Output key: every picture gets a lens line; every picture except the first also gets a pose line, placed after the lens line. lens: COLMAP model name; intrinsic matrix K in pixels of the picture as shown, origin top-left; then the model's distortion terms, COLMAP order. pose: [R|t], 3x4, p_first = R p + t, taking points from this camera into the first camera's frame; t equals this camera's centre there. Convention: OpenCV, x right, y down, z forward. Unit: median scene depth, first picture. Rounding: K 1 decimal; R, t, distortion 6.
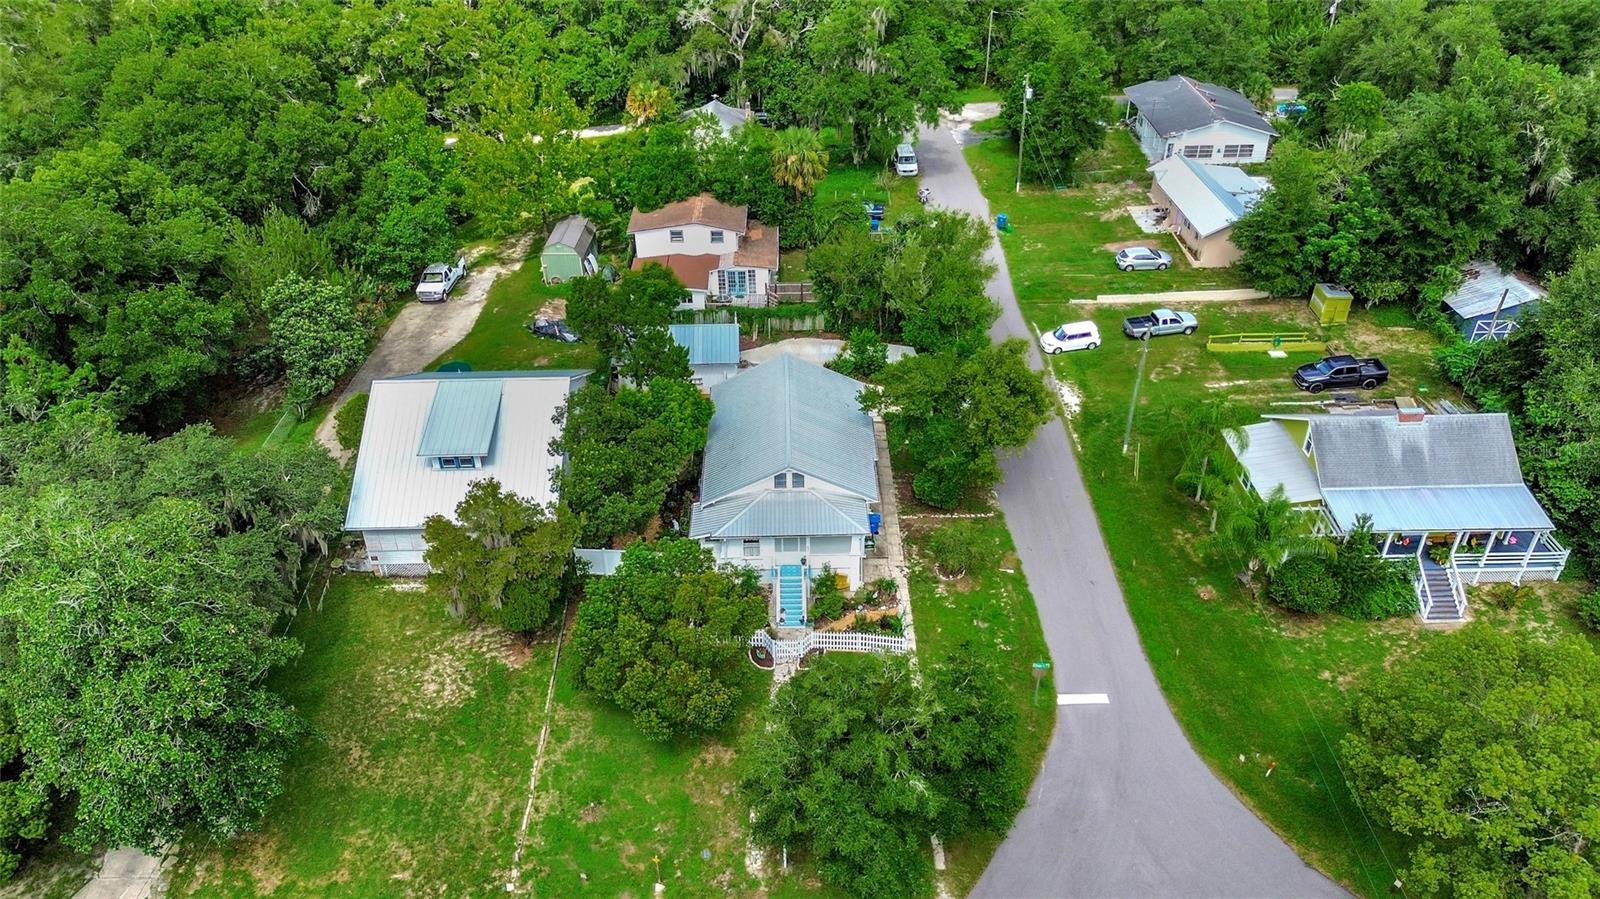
lens RADIAL K [[1170.8, 0, 800.0], [0, 1170.8, 449.5], [0, 0, 1]] dist [0.102570, -0.107621]
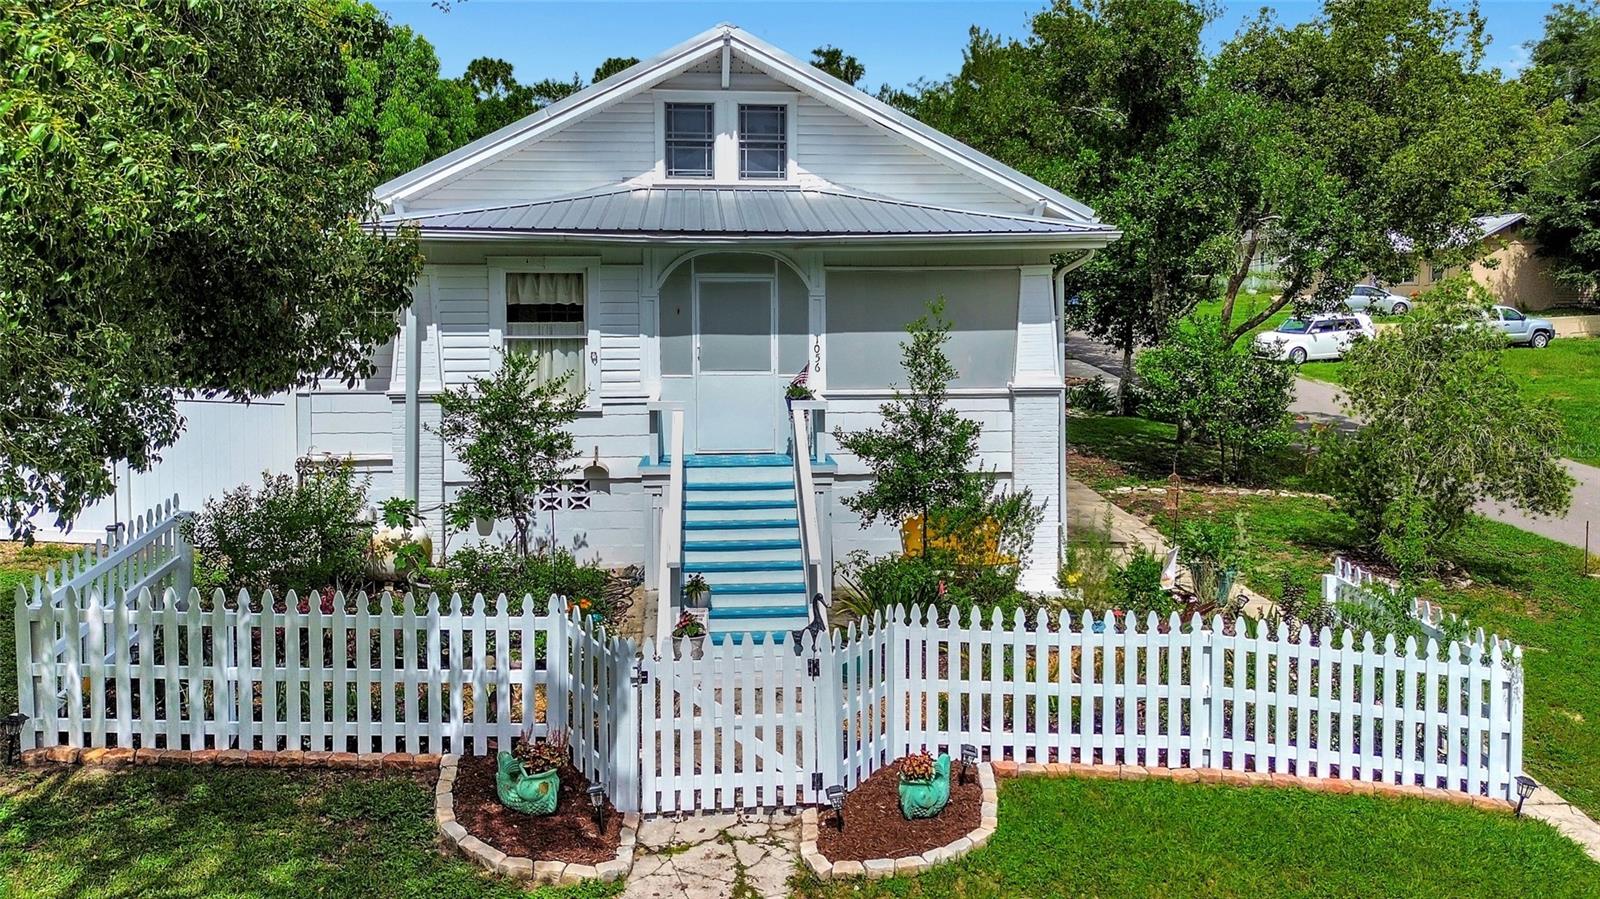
lens RADIAL K [[1169.4, 0, 800.9], [0, 1169.4, 363.0], [0, 0, 1]] dist [0.046188, -0.034626]
pose [[0.997003, 0.005758, 0.077143, -0.011854], [0.035283, 0.853614, -0.519710, 0.187673], [-0.068843, 0.520874, 0.850853, 0.789027]]
